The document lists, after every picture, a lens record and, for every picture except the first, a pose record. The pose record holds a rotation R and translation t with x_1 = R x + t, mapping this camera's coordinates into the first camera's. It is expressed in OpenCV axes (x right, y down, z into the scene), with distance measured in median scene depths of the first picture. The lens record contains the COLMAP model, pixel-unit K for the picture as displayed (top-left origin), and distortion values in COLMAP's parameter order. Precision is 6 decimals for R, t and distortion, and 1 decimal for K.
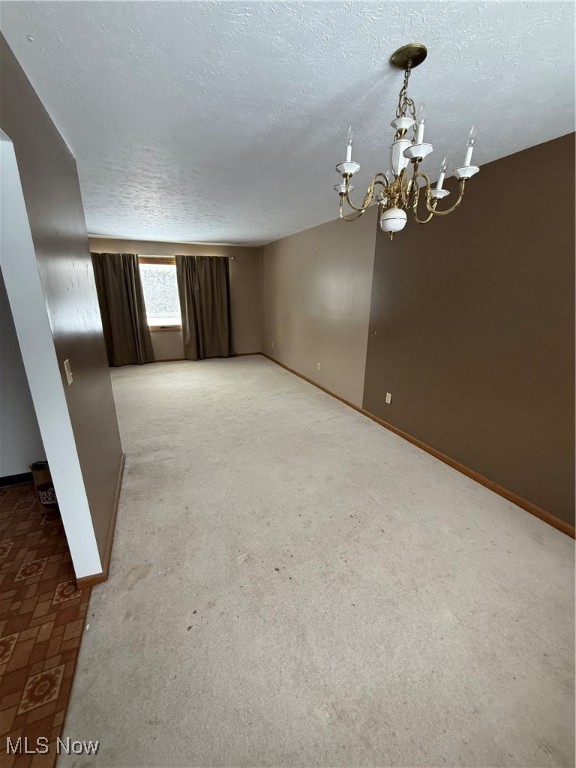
lens RADIAL K [[305.6, 0, 287.9], [0, 305.6, 380.0], [0, 0, 1]] dist [0.001095, -0.000097]
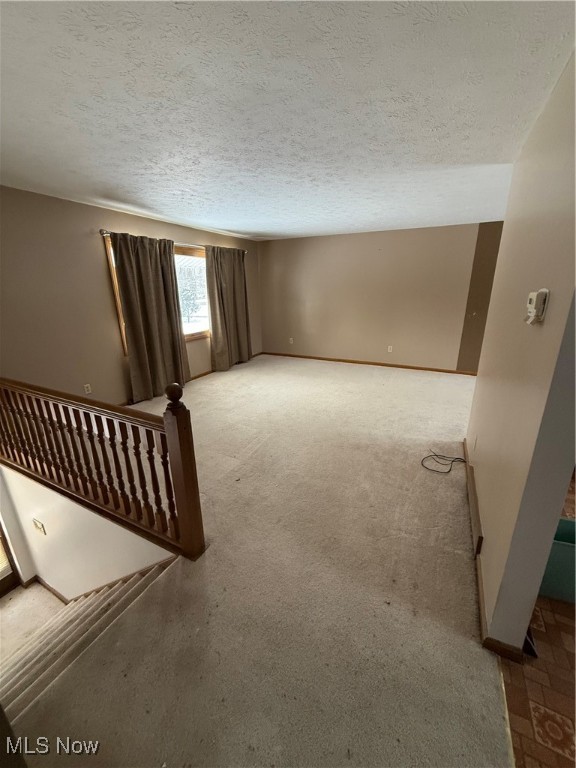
lens RADIAL K [[305.6, 0, 287.9], [0, 305.6, 380.0], [0, 0, 1]] dist [0.001095, -0.000097]
pose [[0.773808, -0.203595, 0.599809, -0.746991], [0.194608, 0.977551, 0.080751, -0.077550], [-0.602785, 0.054242, 0.796058, 0.234651]]
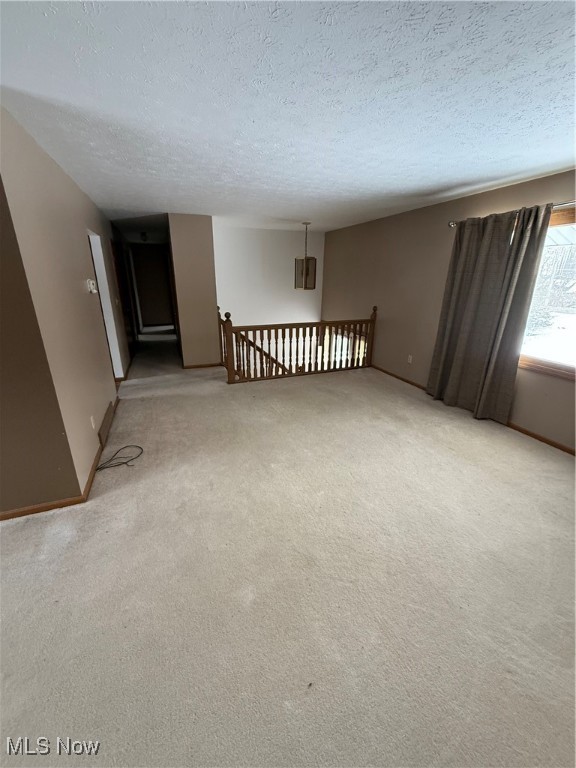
lens RADIAL K [[305.6, 0, 287.9], [0, 305.6, 380.0], [0, 0, 1]] dist [0.001095, -0.000097]
pose [[-0.042161, 0.311572, -0.949287, 0.037379], [-0.280994, 0.908083, 0.310528, -0.191218], [0.958783, 0.279836, 0.049264, 0.634667]]
